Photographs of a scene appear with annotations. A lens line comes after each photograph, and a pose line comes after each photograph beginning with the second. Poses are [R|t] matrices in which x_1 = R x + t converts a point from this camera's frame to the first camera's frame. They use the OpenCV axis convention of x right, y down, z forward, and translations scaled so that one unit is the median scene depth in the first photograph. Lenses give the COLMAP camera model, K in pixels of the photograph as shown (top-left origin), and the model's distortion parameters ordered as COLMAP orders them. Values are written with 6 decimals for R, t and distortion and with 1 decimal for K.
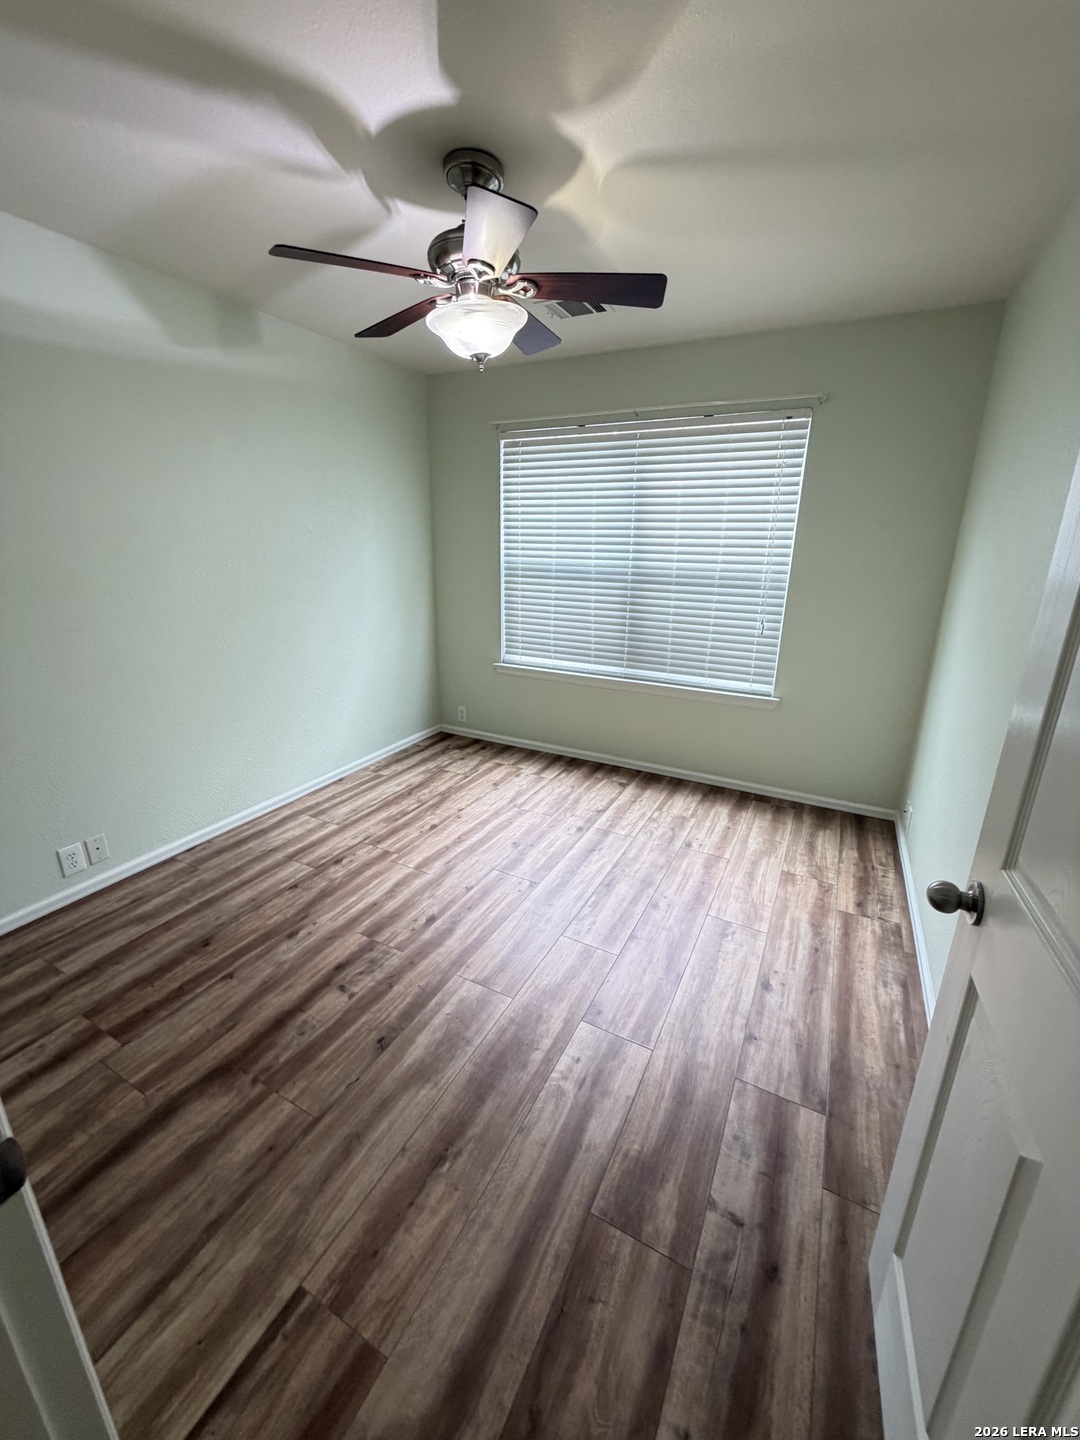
lens RADIAL K [[573.8, 0, 538.1], [0, 573.8, 716.0], [0, 0, 1]] dist [-0.000364, 0.000175]
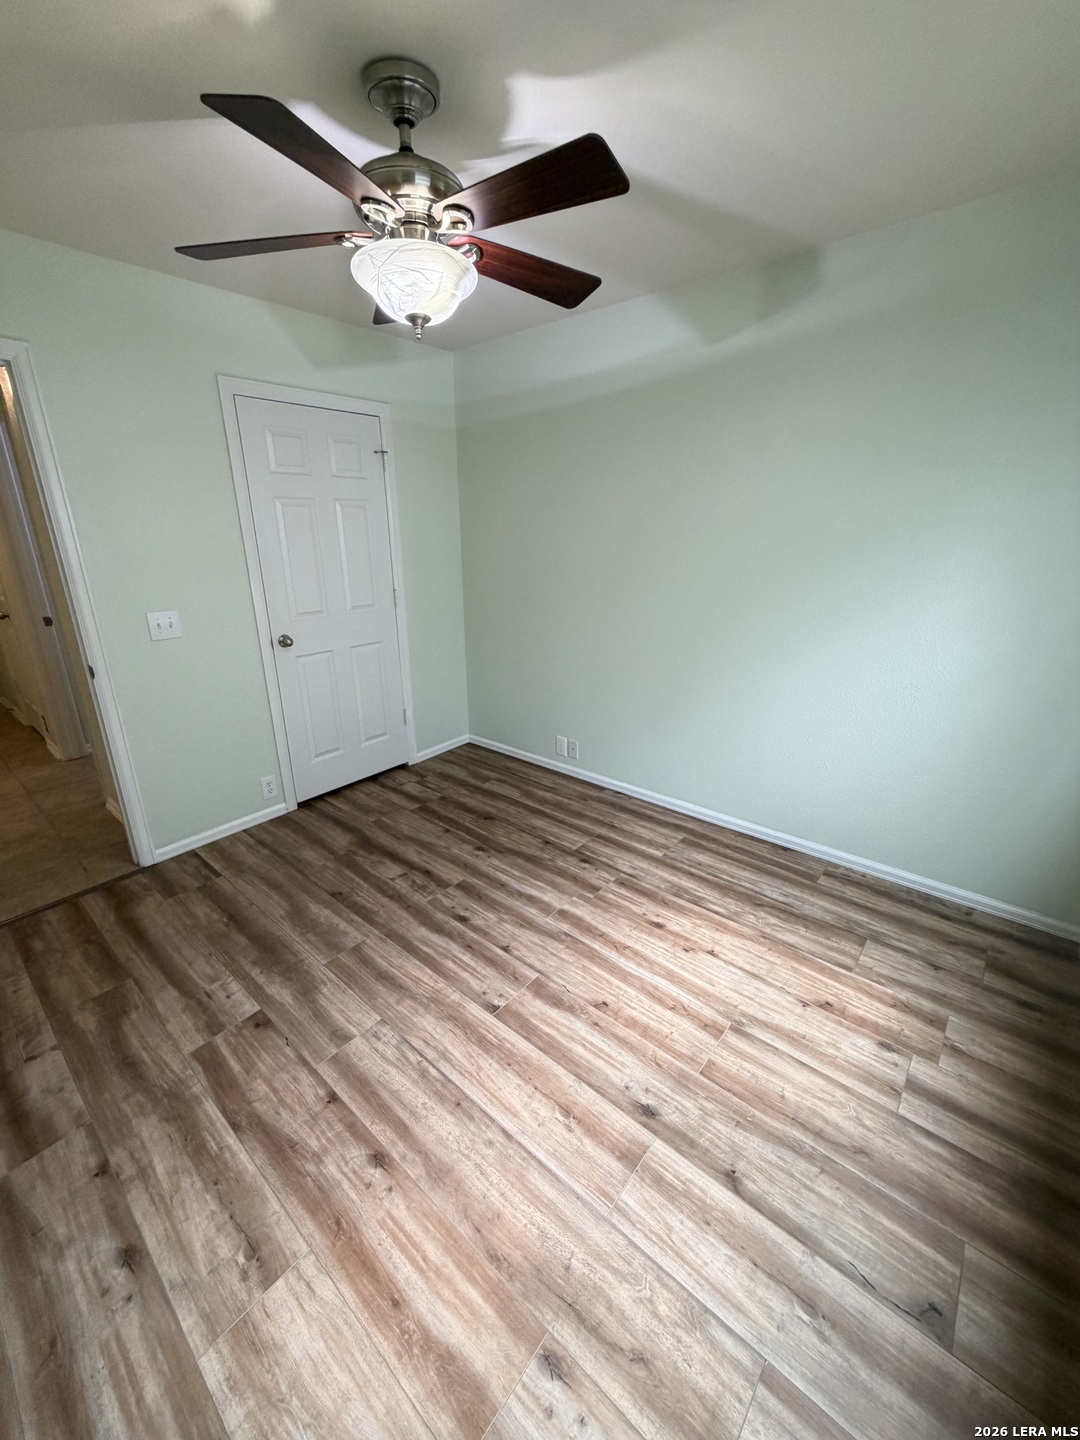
lens RADIAL K [[573.8, 0, 542.4], [0, 573.8, 716.5], [0, 0, 1]] dist [-0.000364, 0.000175]
pose [[-0.217942, 0.303676, -0.927514, 0.540965], [-0.282074, 0.890200, 0.357740, -0.321231], [0.934310, 0.339594, -0.108352, 0.993191]]
